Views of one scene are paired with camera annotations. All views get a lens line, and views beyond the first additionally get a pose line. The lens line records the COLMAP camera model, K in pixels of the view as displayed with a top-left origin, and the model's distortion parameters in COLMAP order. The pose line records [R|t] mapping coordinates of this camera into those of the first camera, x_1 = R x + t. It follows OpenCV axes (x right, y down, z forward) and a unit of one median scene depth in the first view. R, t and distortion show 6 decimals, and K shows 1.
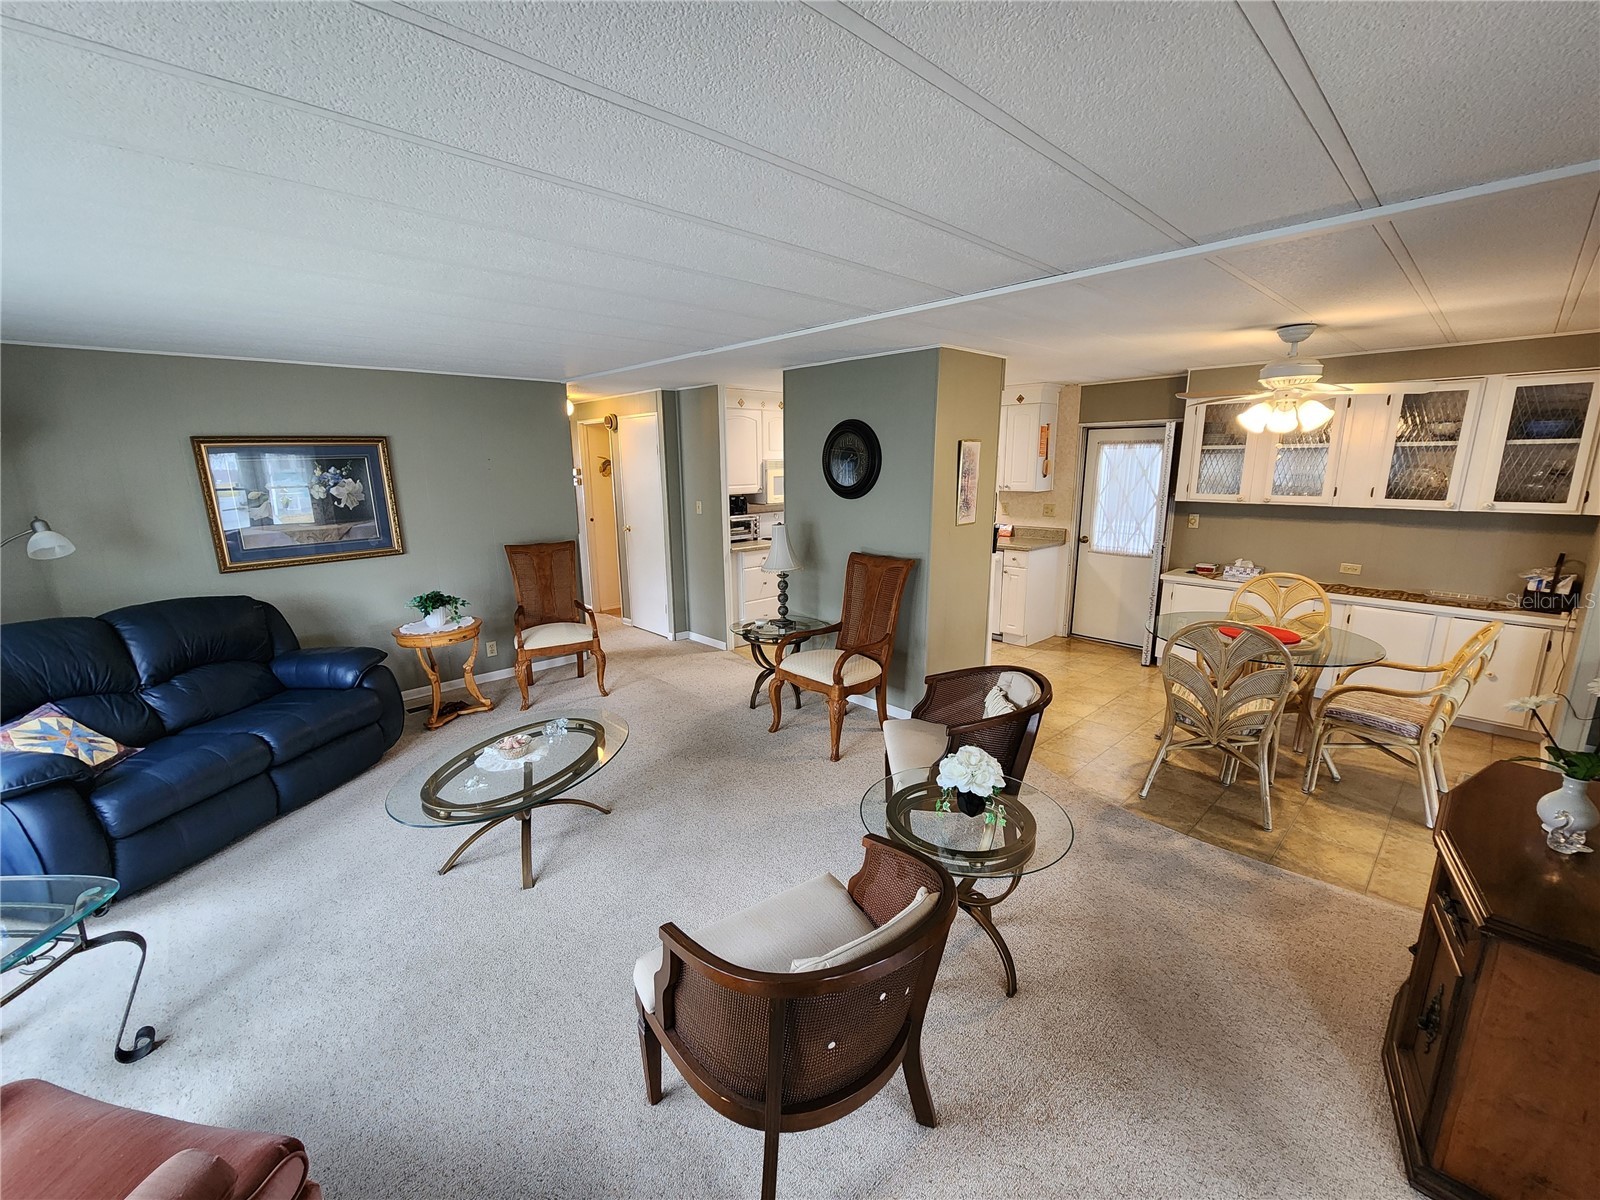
lens RADIAL K [[655.9, 0, 805.0], [0, 655.9, 599.0], [0, 0, 1]] dist [0.000722, -0.000102]
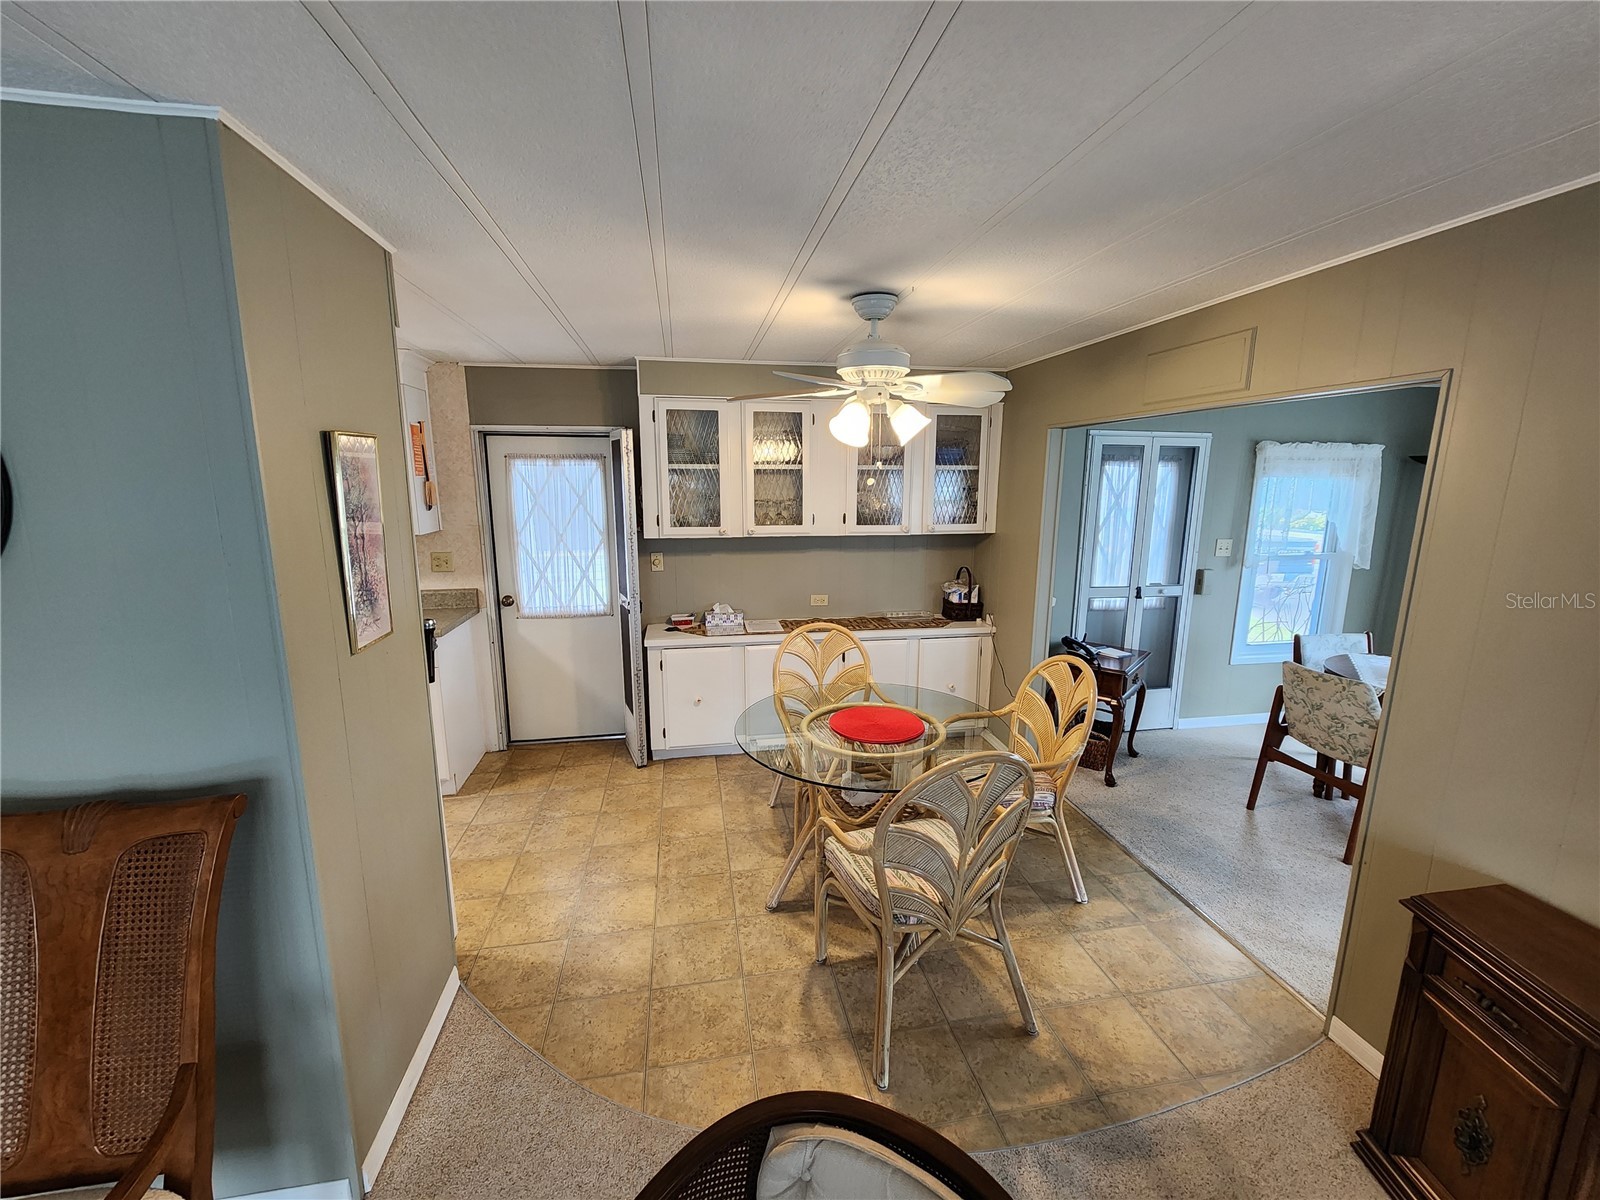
lens RADIAL K [[655.9, 0, 805.0], [0, 655.9, 599.0], [0, 0, 1]] dist [0.000722, -0.000102]
pose [[0.544292, -0.144255, 0.826400, 0.053984], [0.168026, 0.983888, 0.061079, -0.107109], [-0.821896, 0.105612, 0.559761, 0.494376]]
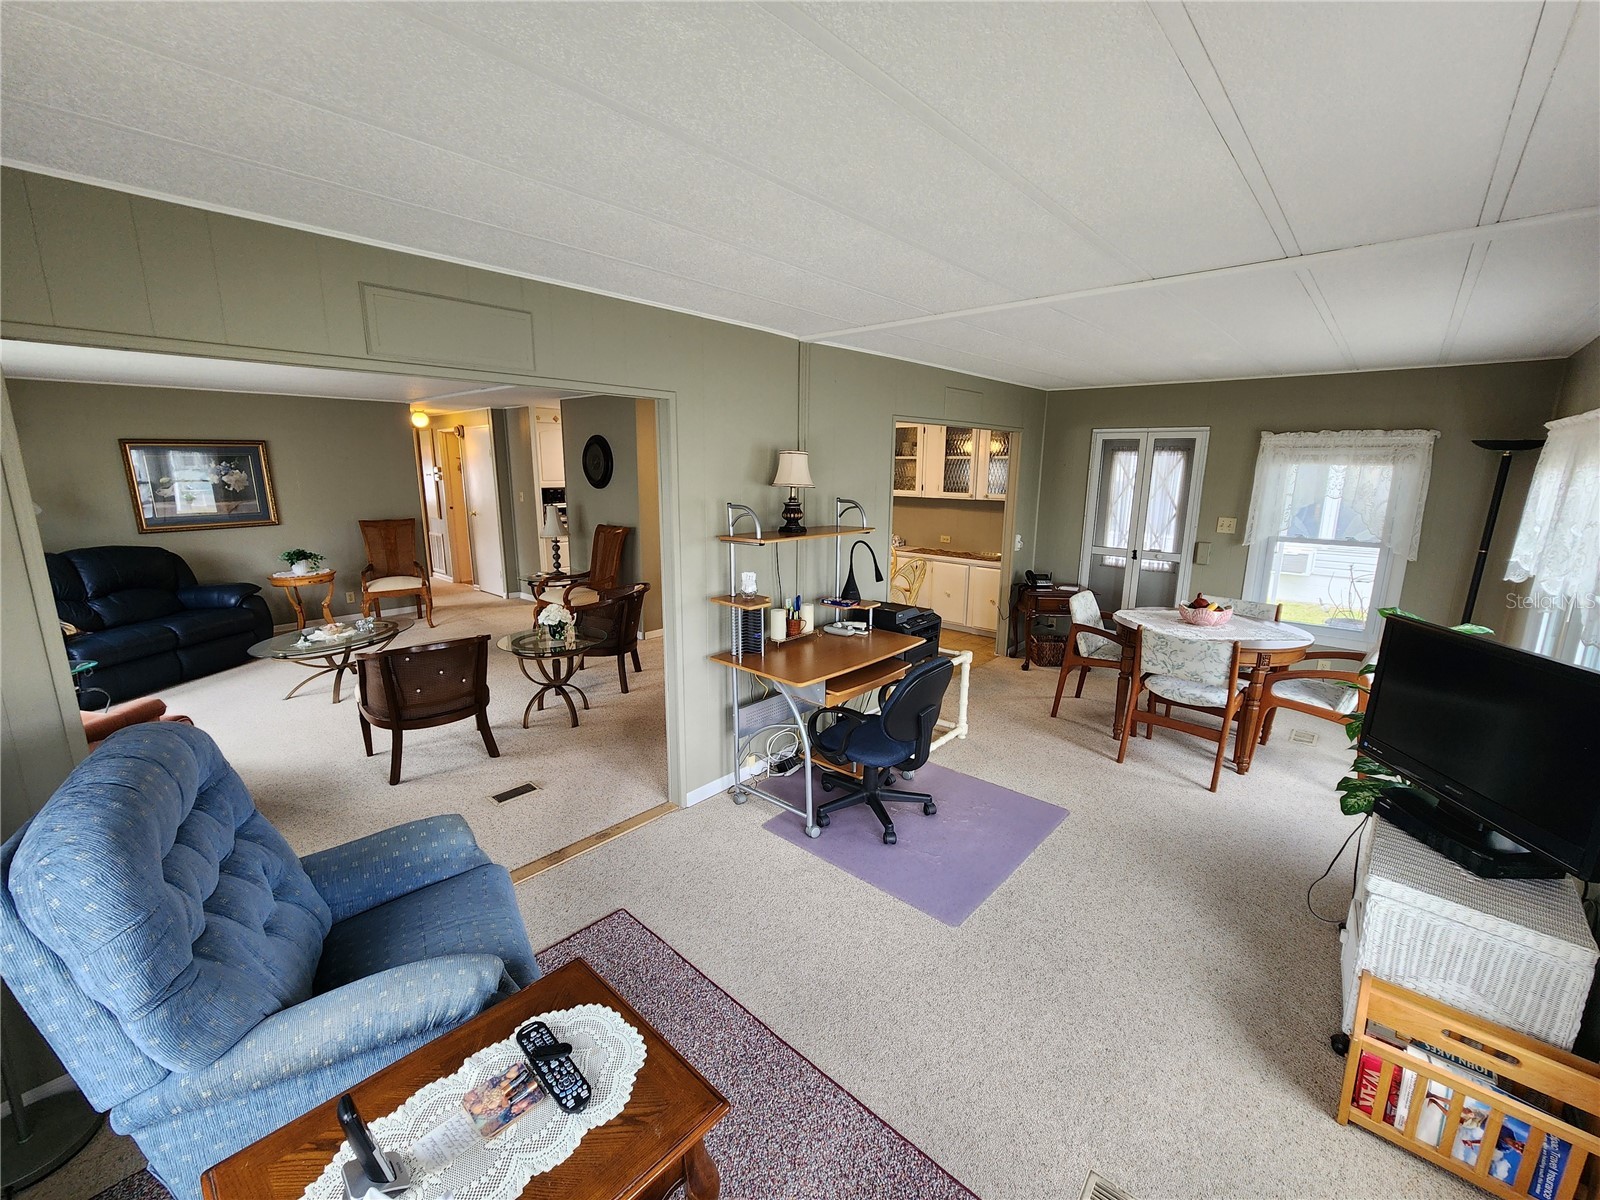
lens RADIAL K [[658.4, 0, 802.8], [0, 658.4, 591.9], [0, 0, 1]] dist [0.001999, 0.000347]
pose [[0.996477, -0.001702, 0.083851, 0.374889], [0.003232, 0.999831, -0.018120, 0.101602], [-0.083806, 0.018328, 0.996314, -0.480392]]
